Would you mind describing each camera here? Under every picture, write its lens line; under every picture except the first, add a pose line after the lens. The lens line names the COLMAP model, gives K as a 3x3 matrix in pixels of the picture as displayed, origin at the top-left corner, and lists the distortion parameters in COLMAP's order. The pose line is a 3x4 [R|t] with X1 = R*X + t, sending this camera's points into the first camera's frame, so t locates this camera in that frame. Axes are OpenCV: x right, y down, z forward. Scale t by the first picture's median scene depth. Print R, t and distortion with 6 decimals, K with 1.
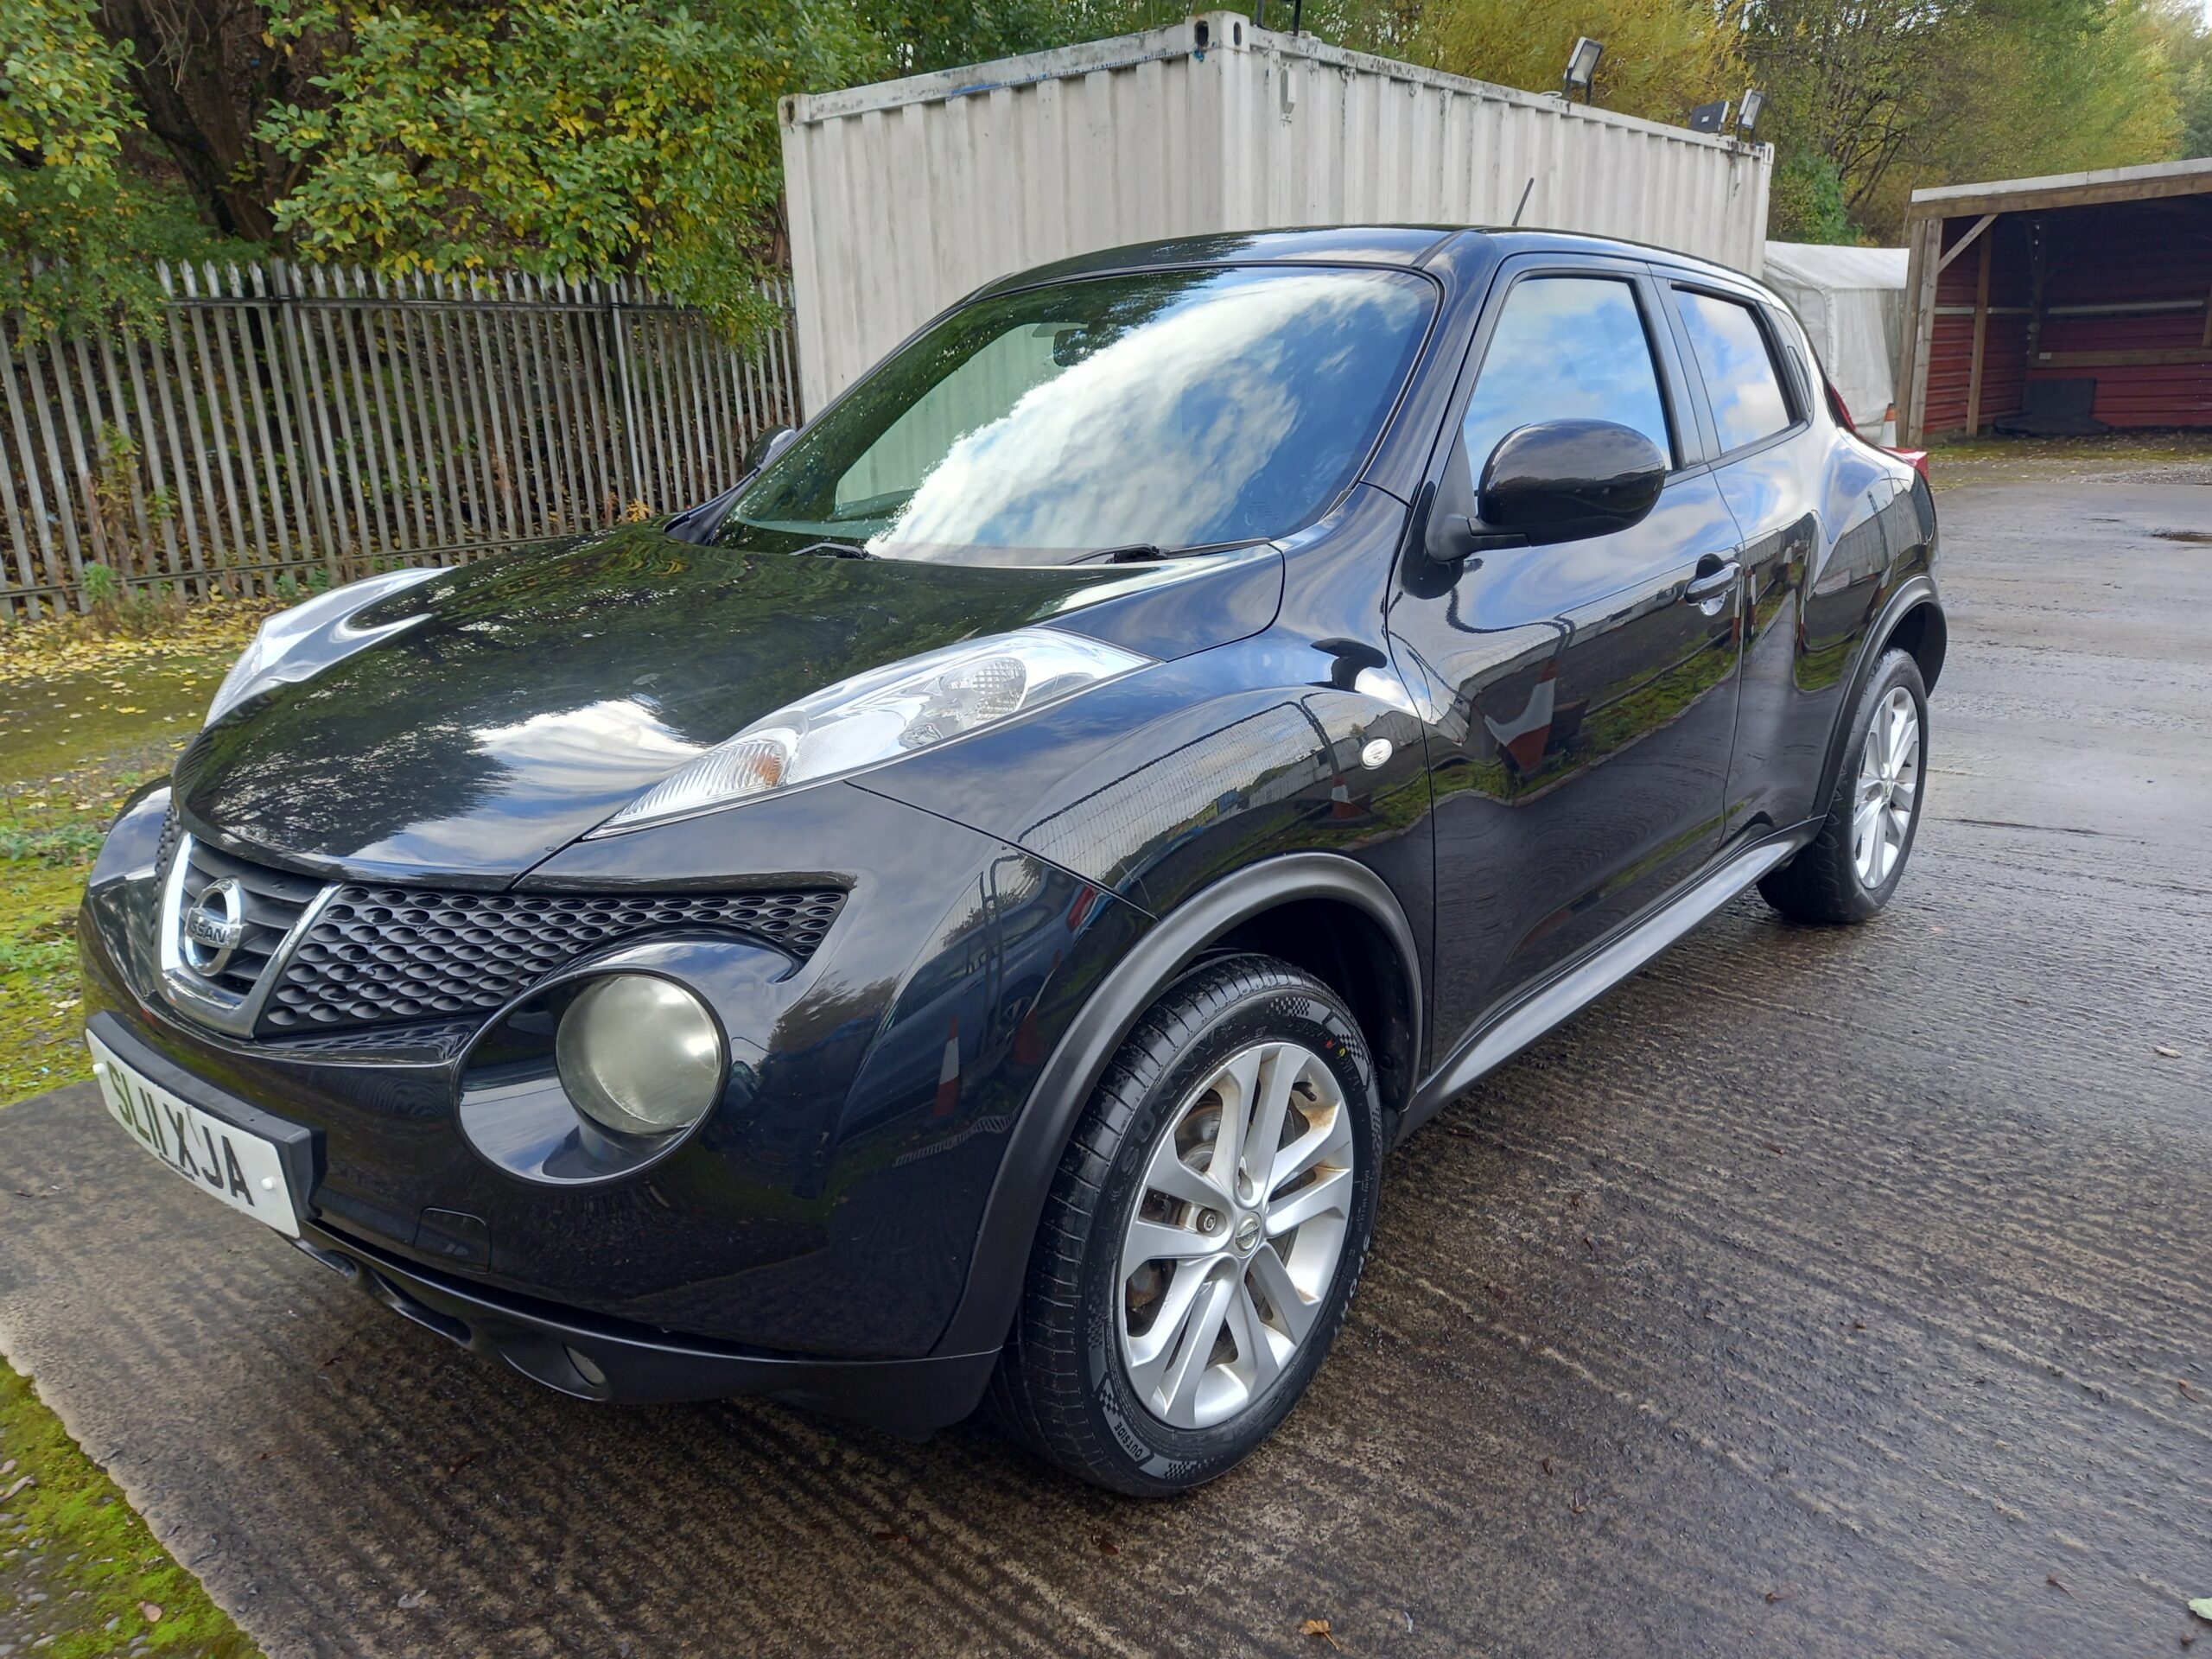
lens RADIAL K [[1620.1, 0, 1090.1], [0, 1620.1, 835.9], [0, 0, 1]] dist [0.056594, -0.048695]
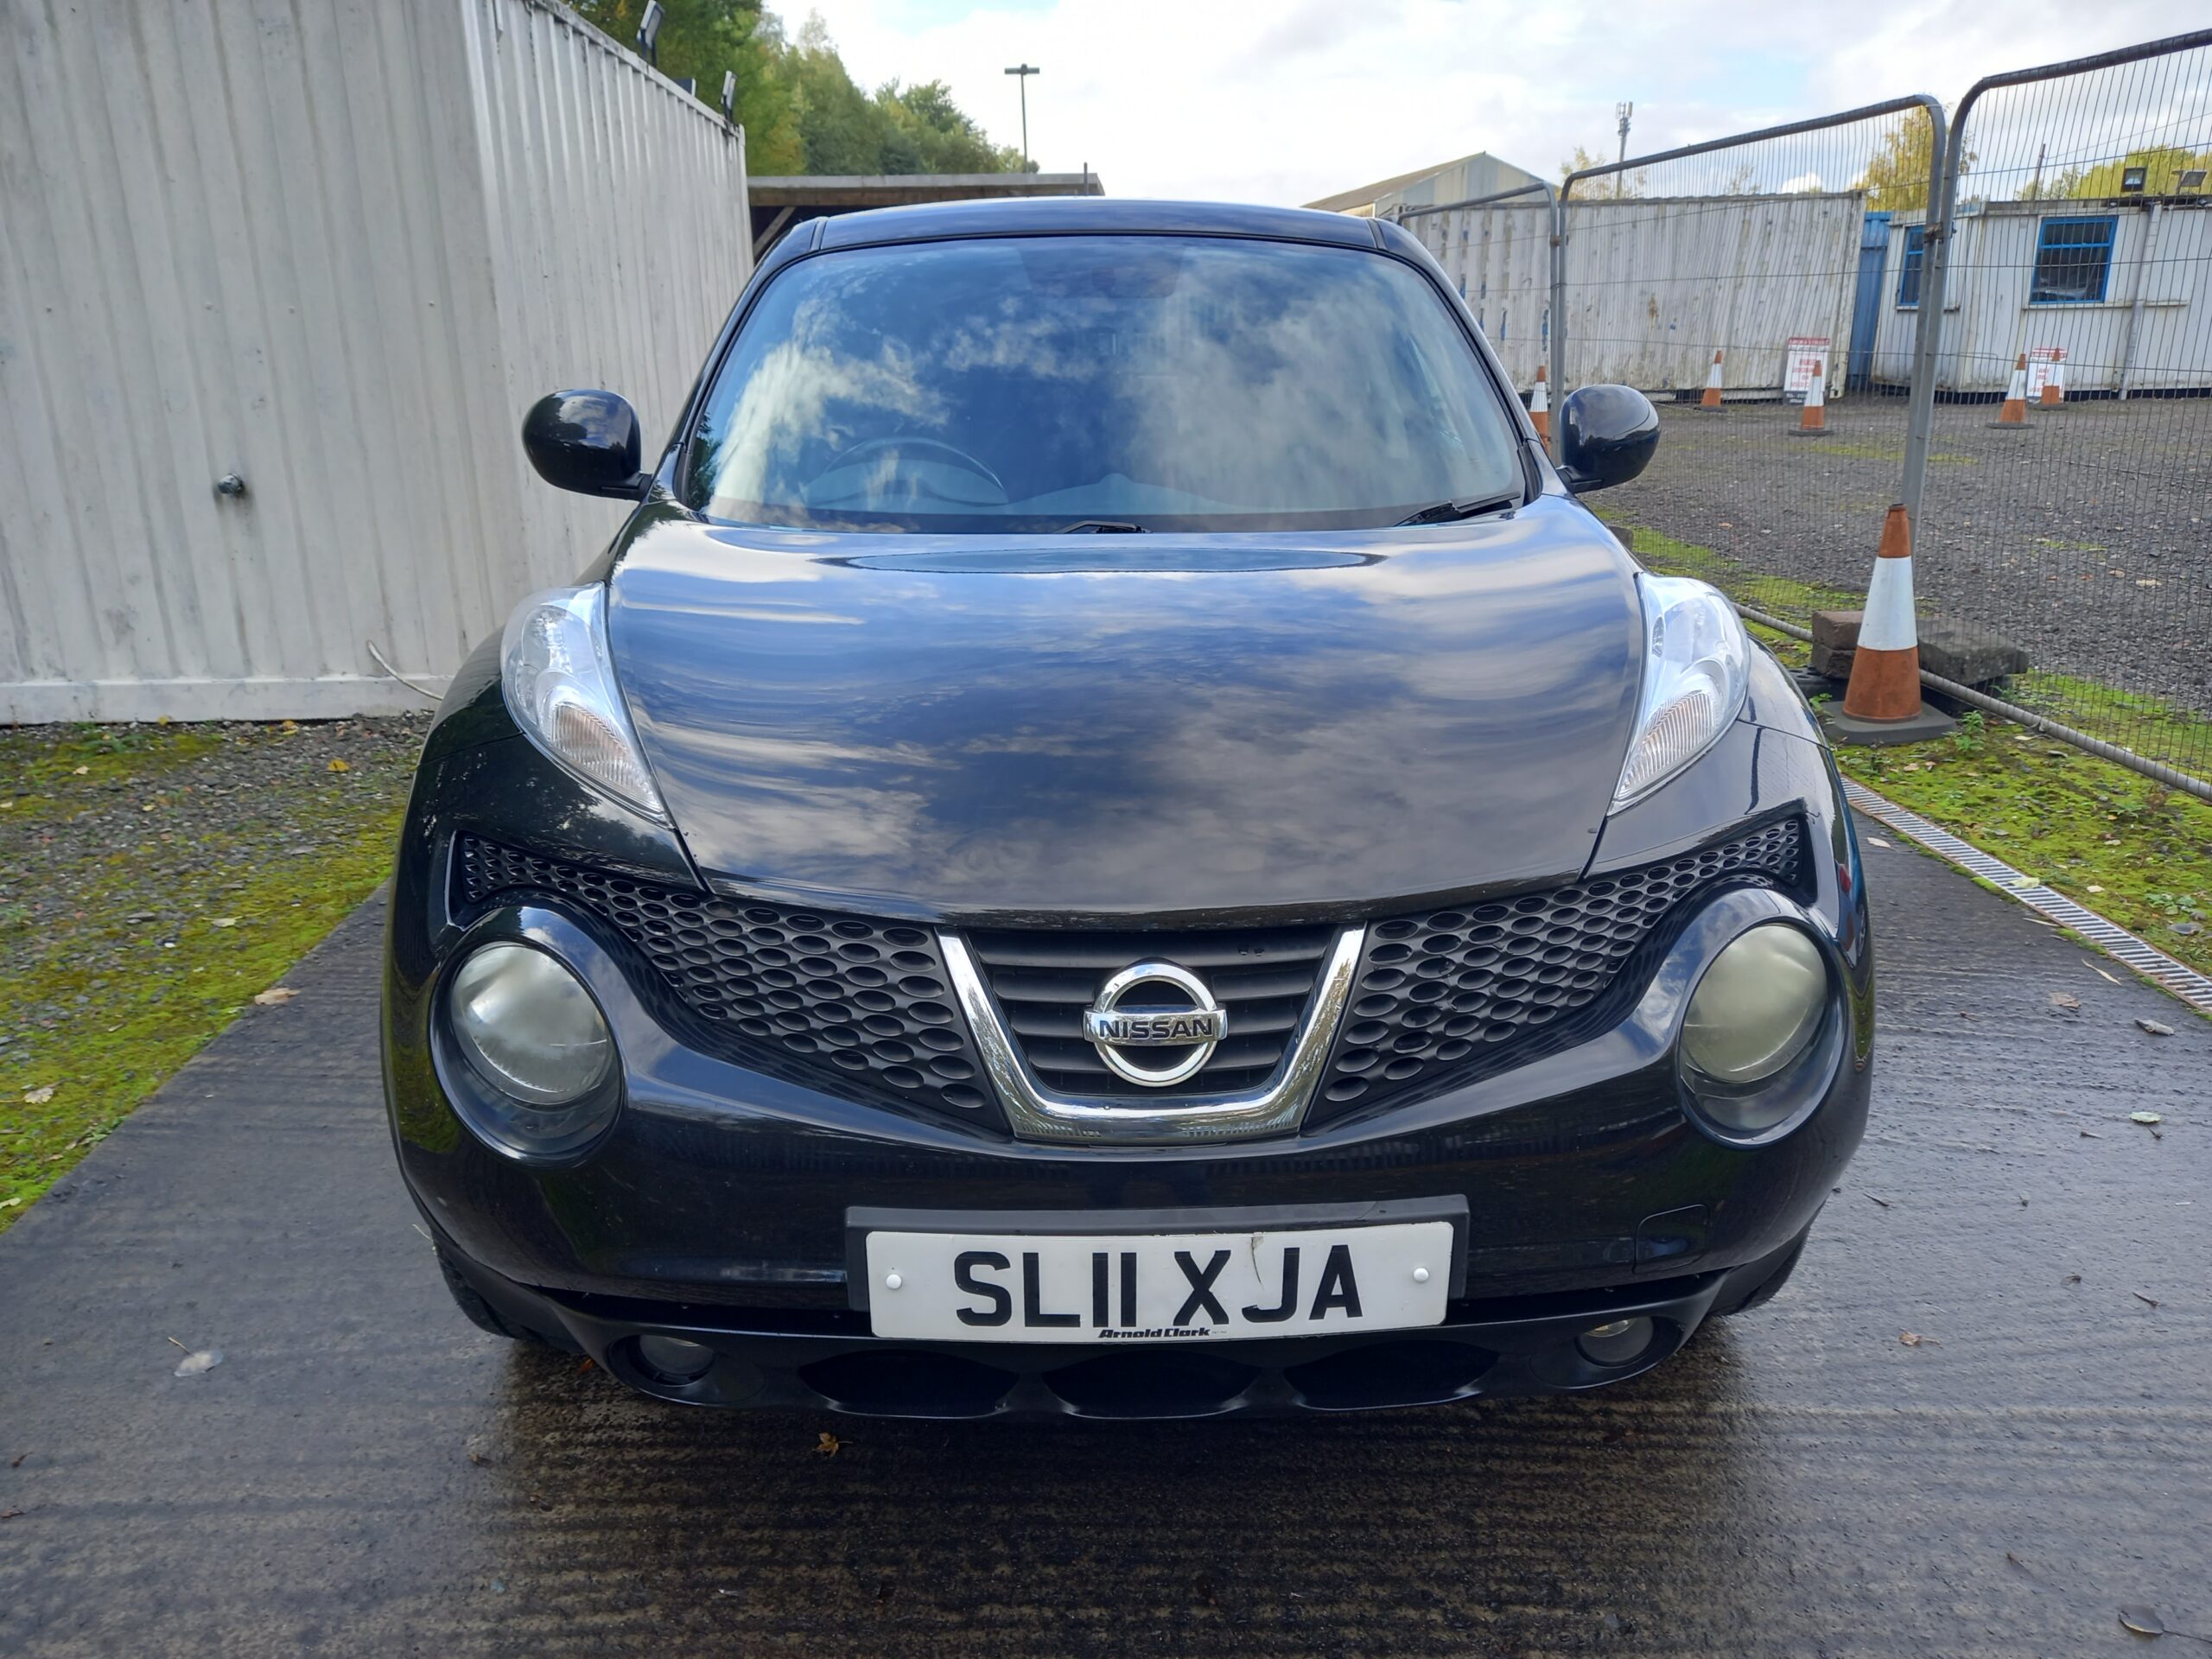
lens RADIAL K [[1620.1, 0, 1081.7], [0, 1620.1, 847.6], [0, 0, 1]] dist [0.056594, -0.048695]
pose [[0.741040, -0.181507, 0.646463, -0.859592], [0.165507, 0.982441, 0.086119, -0.083580], [-0.650744, 0.043176, 0.758069, 0.342861]]
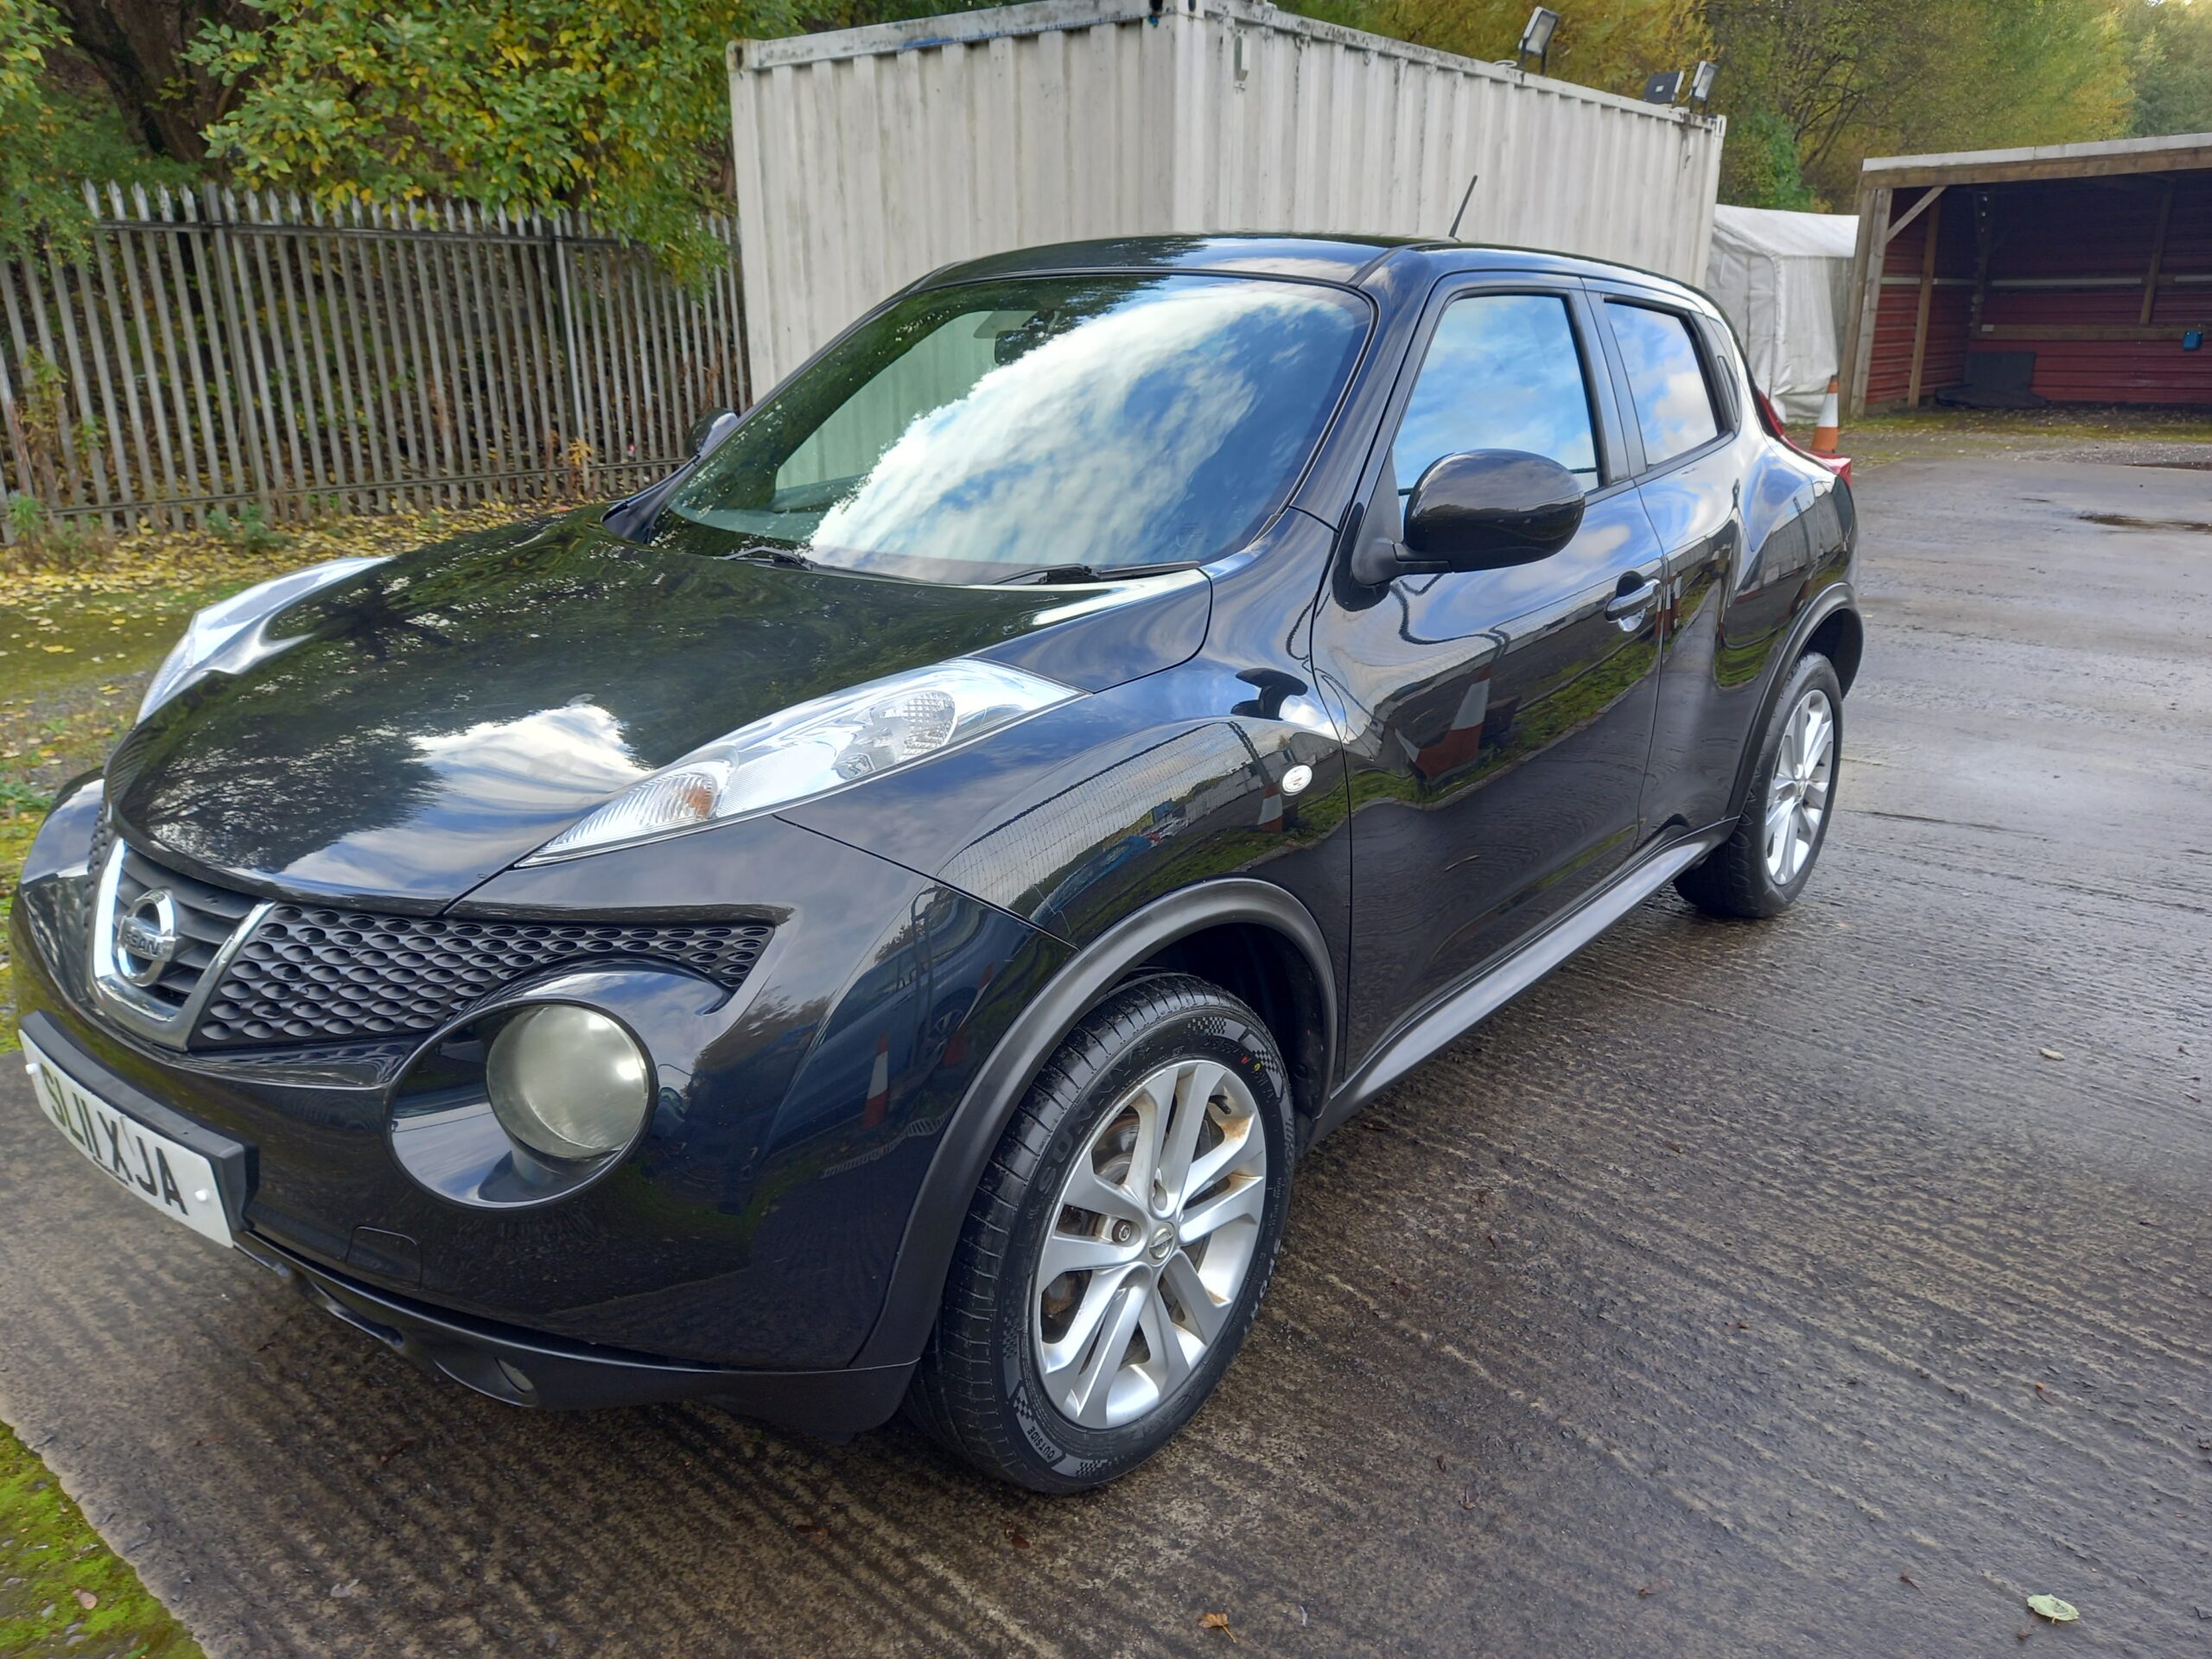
lens RADIAL K [[1620.1, 0, 1087.3], [0, 1620.1, 835.0], [0, 0, 1]] dist [0.056594, -0.048695]
pose [[0.999327, 0.018033, 0.031942, 0.010181], [-0.019135, 0.999220, 0.034554, -0.043923], [-0.031294, -0.035142, 0.998892, -0.023857]]
